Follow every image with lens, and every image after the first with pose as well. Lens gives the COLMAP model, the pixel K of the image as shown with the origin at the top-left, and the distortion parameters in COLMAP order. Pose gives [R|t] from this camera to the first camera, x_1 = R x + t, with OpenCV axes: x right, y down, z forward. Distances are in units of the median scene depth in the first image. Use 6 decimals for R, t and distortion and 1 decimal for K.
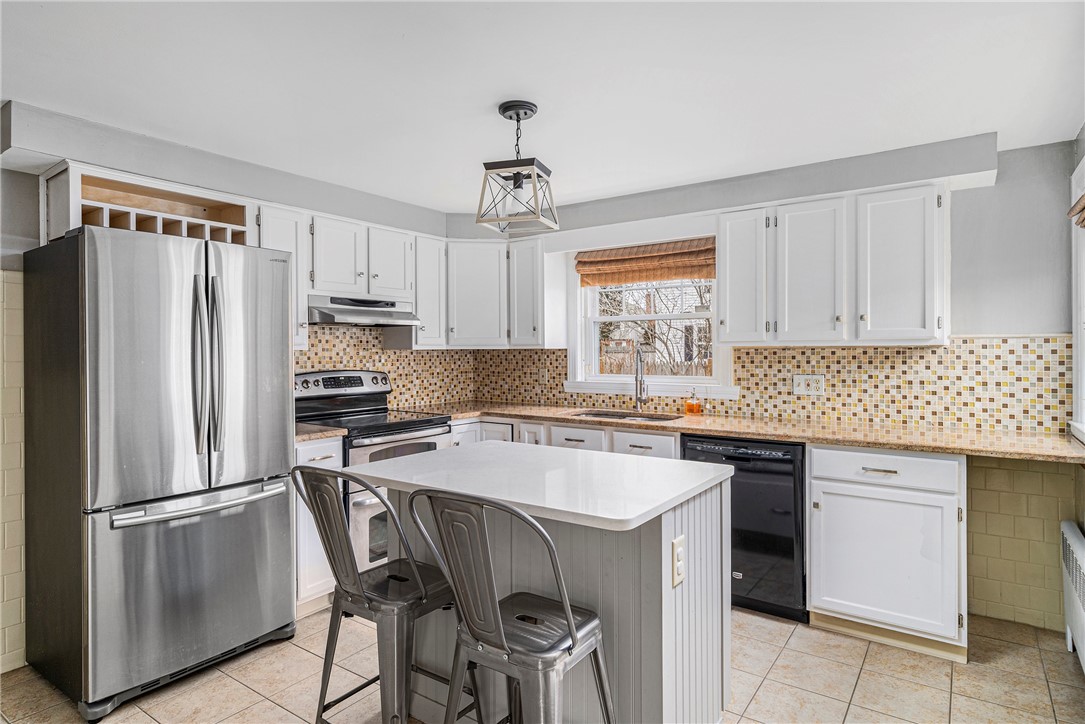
lens RADIAL K [[611.4, 0, 541.3], [0, 611.4, 346.4], [0, 0, 1]] dist [-0.000050, 0.000094]
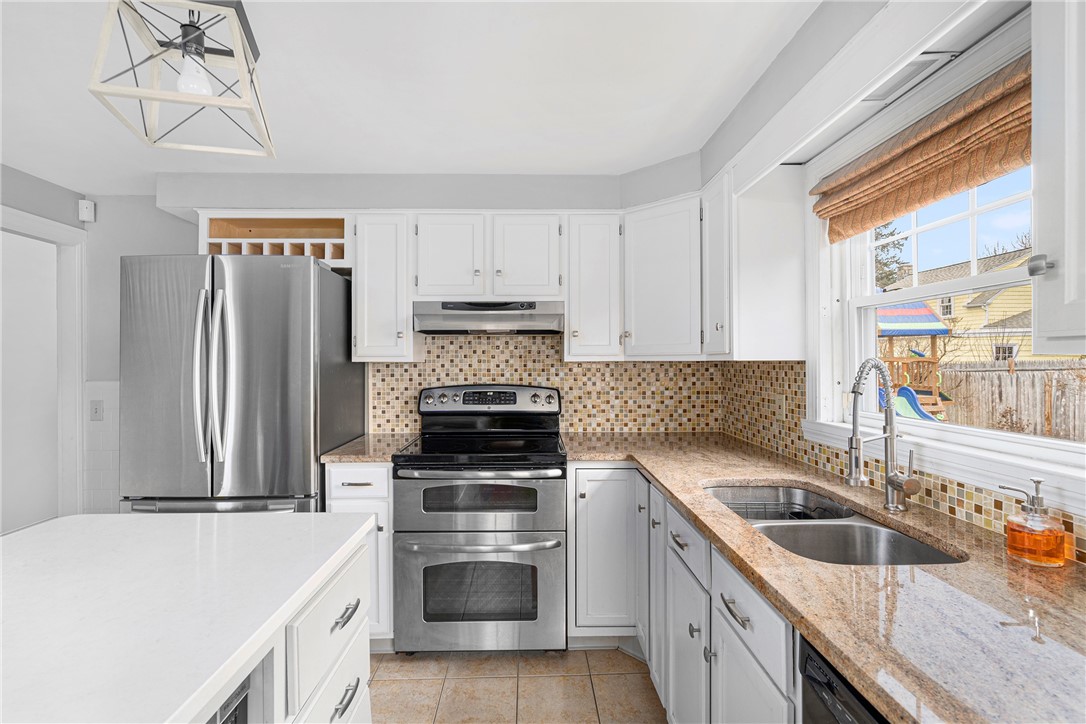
lens RADIAL K [[509.8, 0, 540.9], [0, 509.8, 354.2], [0, 0, 1]] dist [-0.004801, 0.000448]
pose [[0.594086, -0.007831, -0.804364, 0.310181], [0.002532, 0.999966, -0.007865, 0.001128], [0.804398, 0.002636, 0.594085, 0.619176]]
